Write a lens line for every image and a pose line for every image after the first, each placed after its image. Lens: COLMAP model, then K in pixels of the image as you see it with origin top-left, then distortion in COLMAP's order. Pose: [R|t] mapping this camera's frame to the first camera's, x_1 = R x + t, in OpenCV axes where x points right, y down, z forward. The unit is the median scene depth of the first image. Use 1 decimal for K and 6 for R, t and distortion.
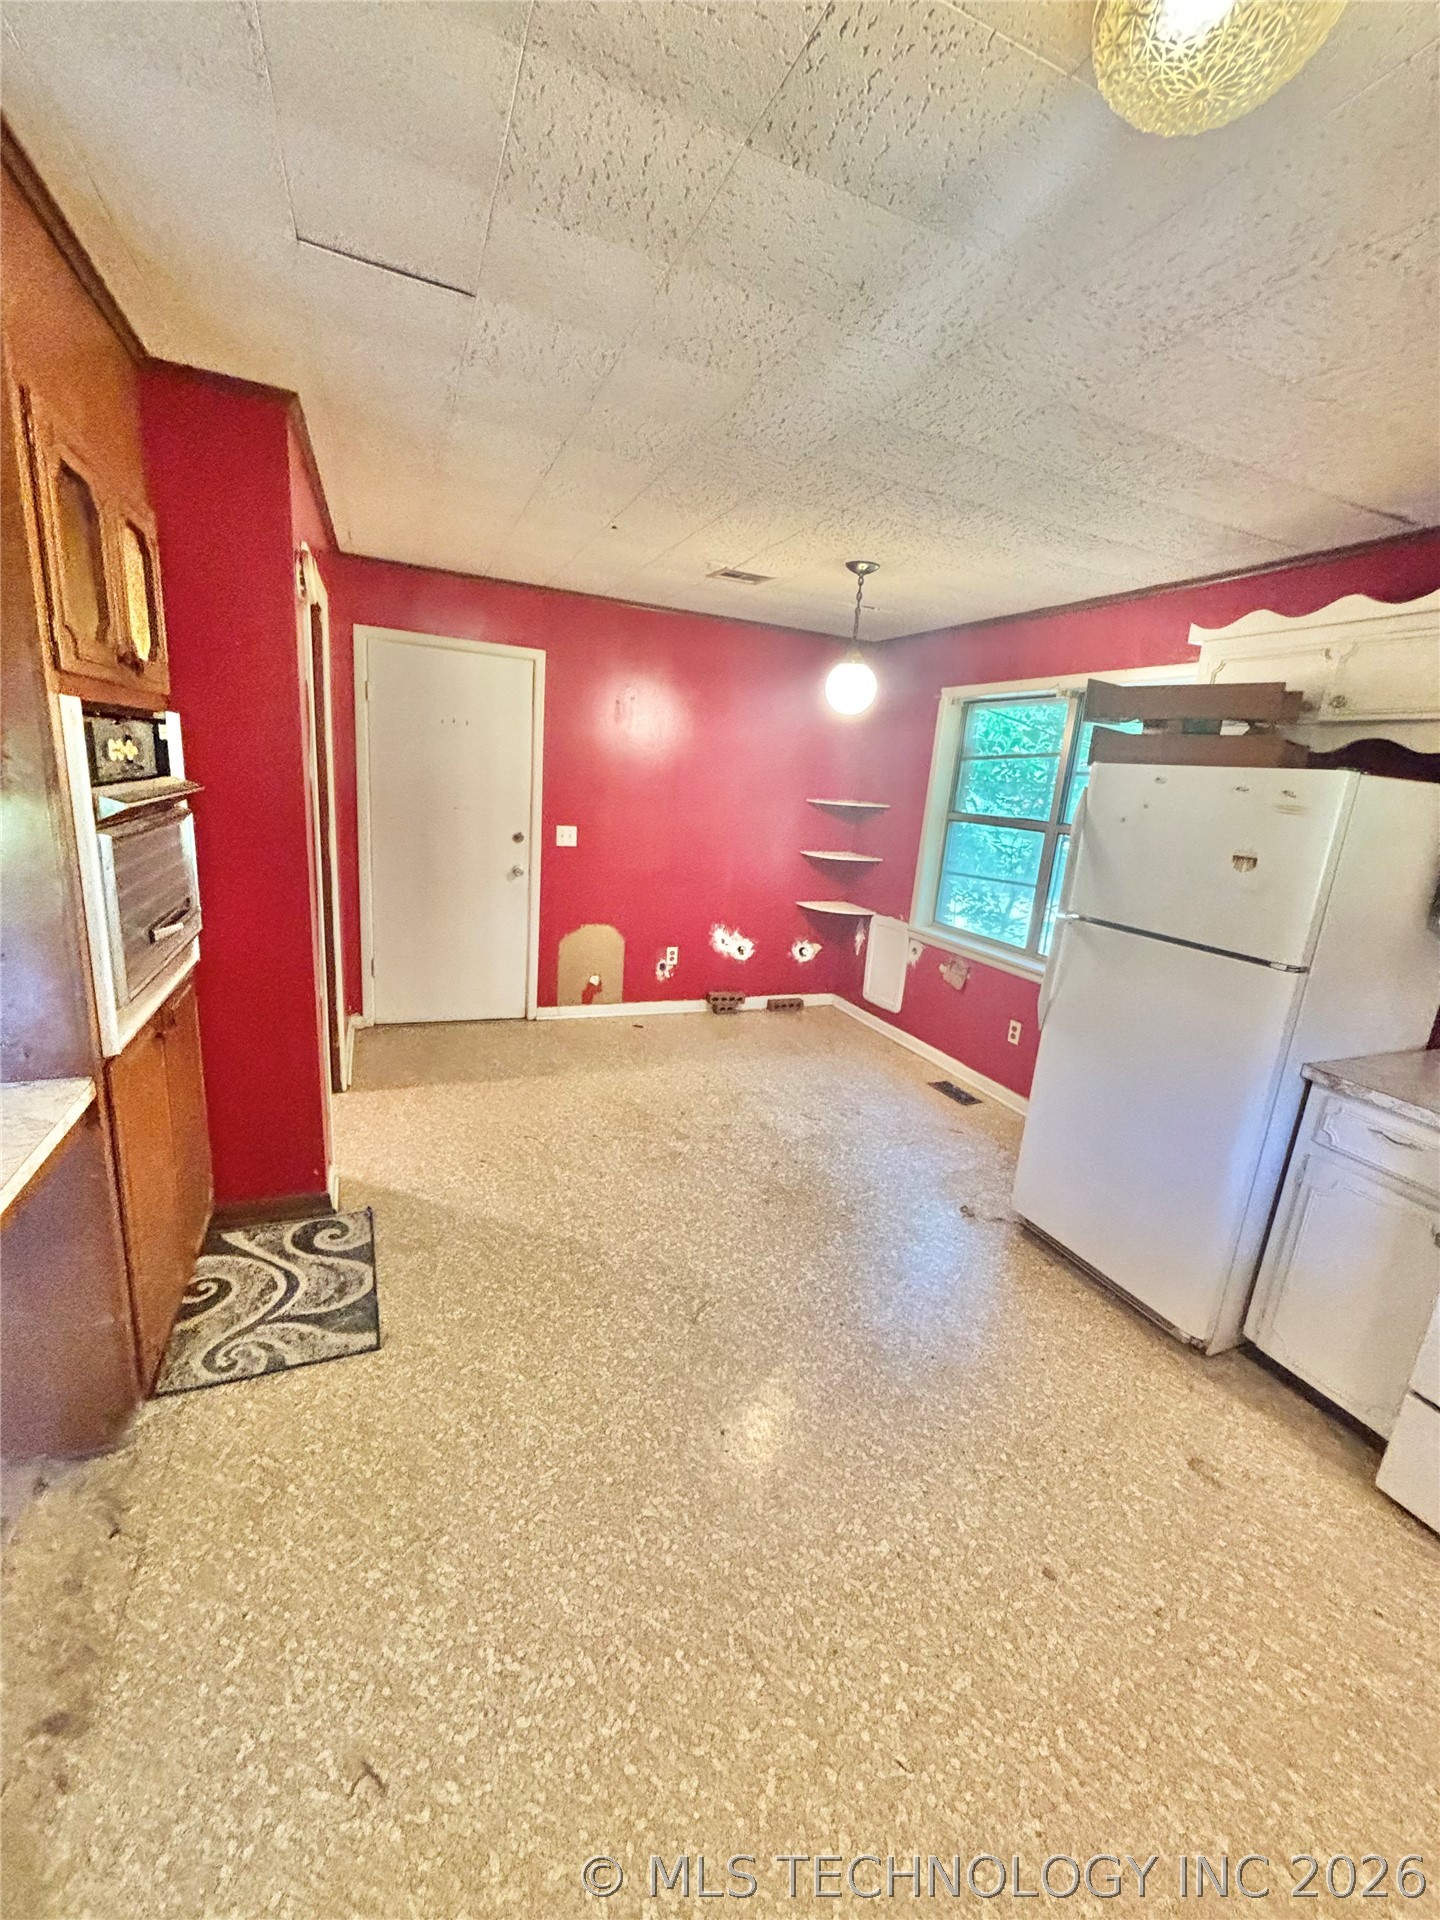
lens RADIAL K [[769.6, 0, 729.4], [0, 769.6, 963.6], [0, 0, 1]] dist [0.001504, -0.000203]
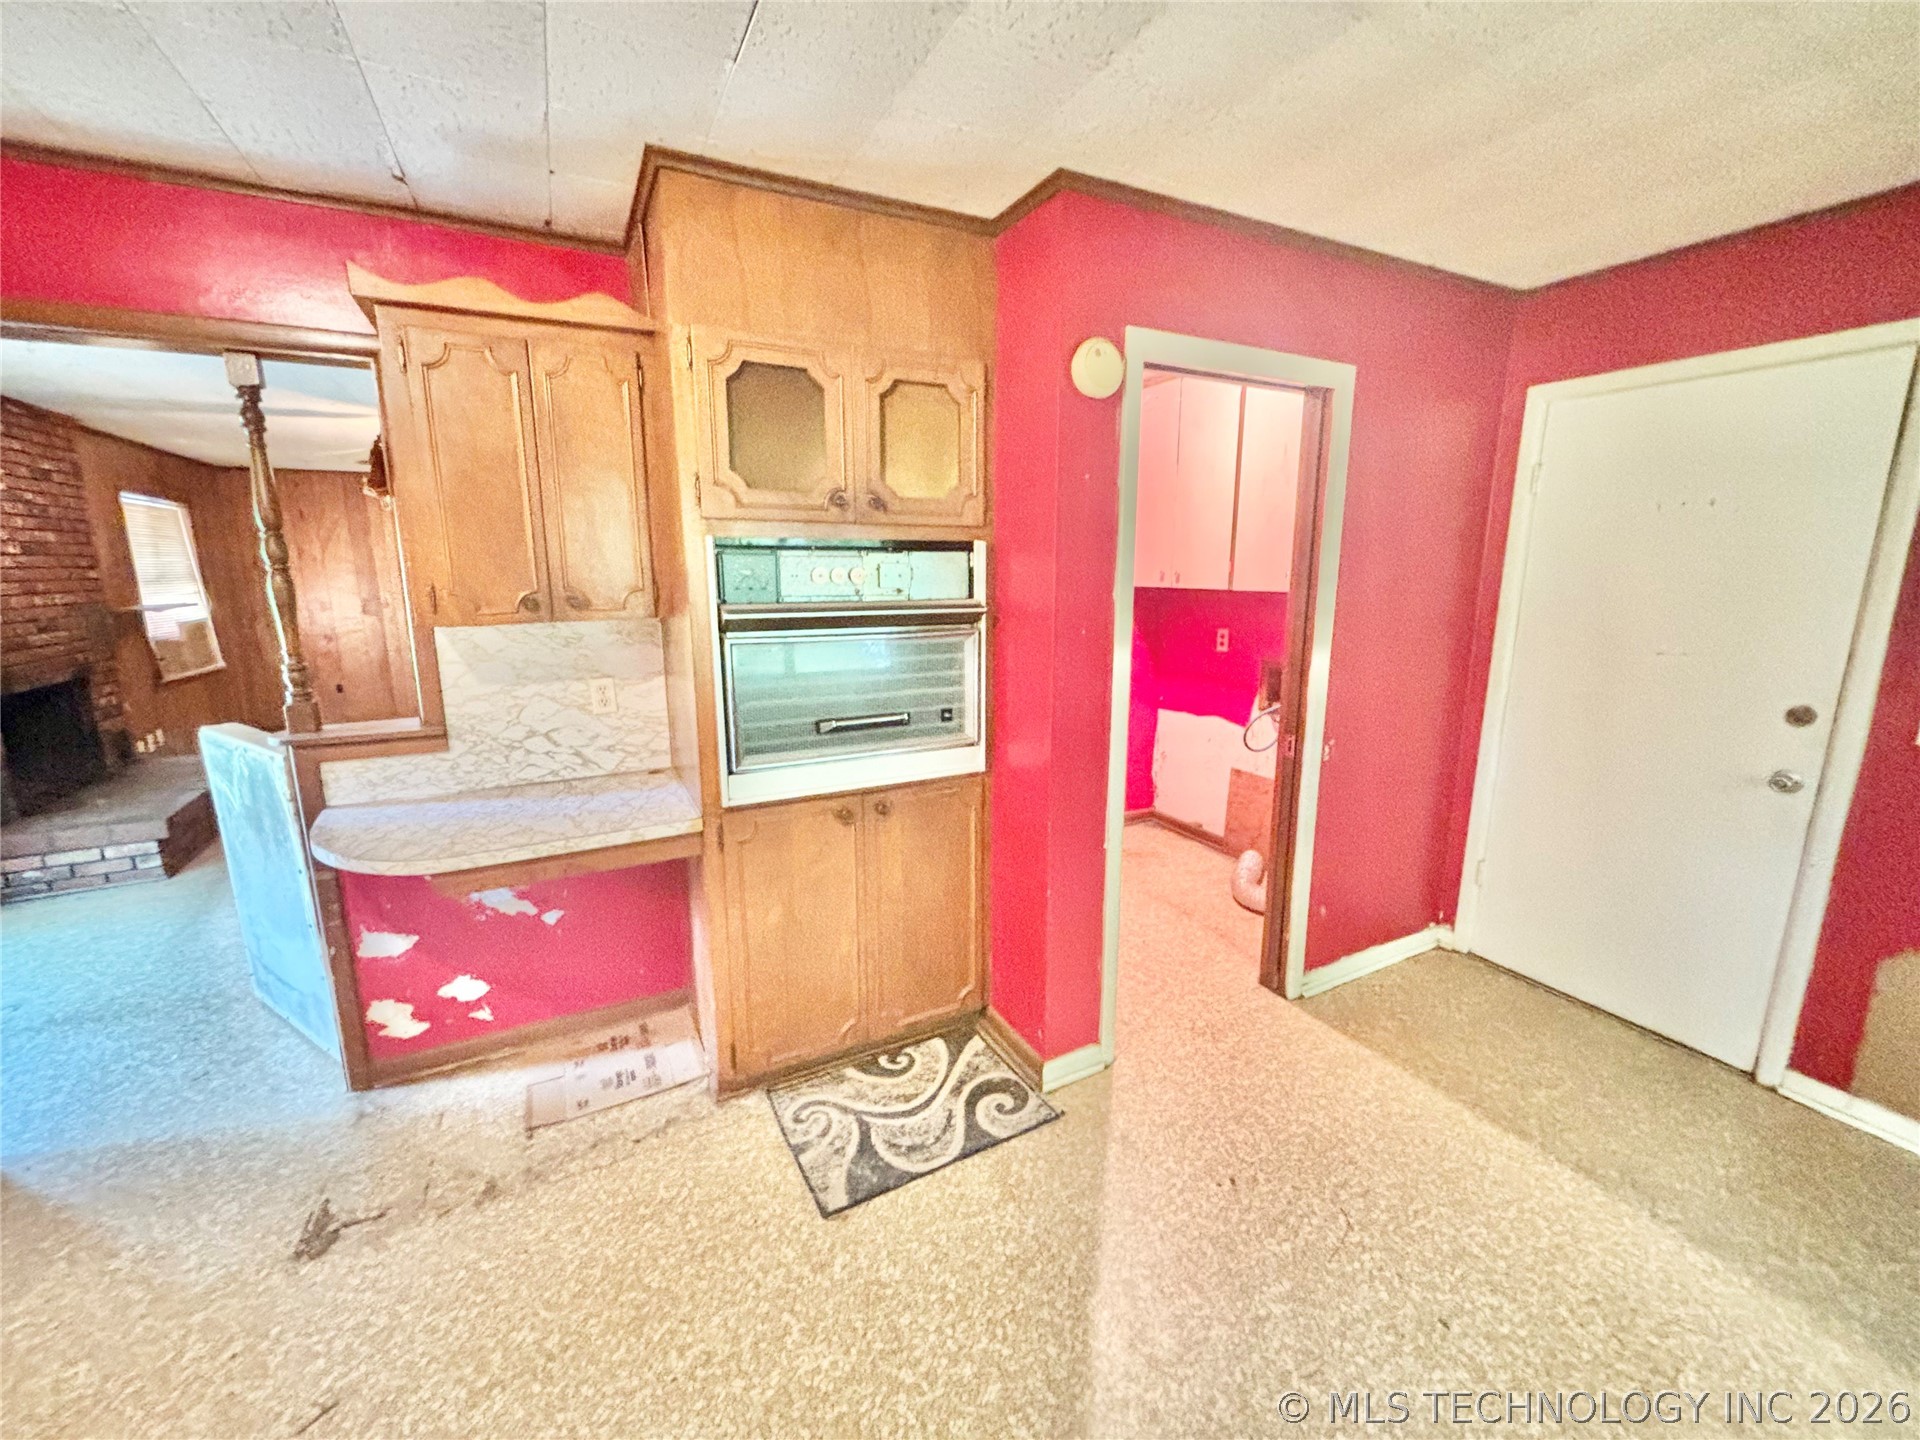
lens RADIAL K [[769.6, 0, 959.0], [0, 769.6, 722.3], [0, 0, 1]] dist [0.001504, -0.000203]
pose [[0.063465, 0.115510, -0.991277, 0.333415], [-0.230346, 0.968155, 0.098068, -0.161378], [0.971037, 0.222113, 0.088051, 0.837114]]
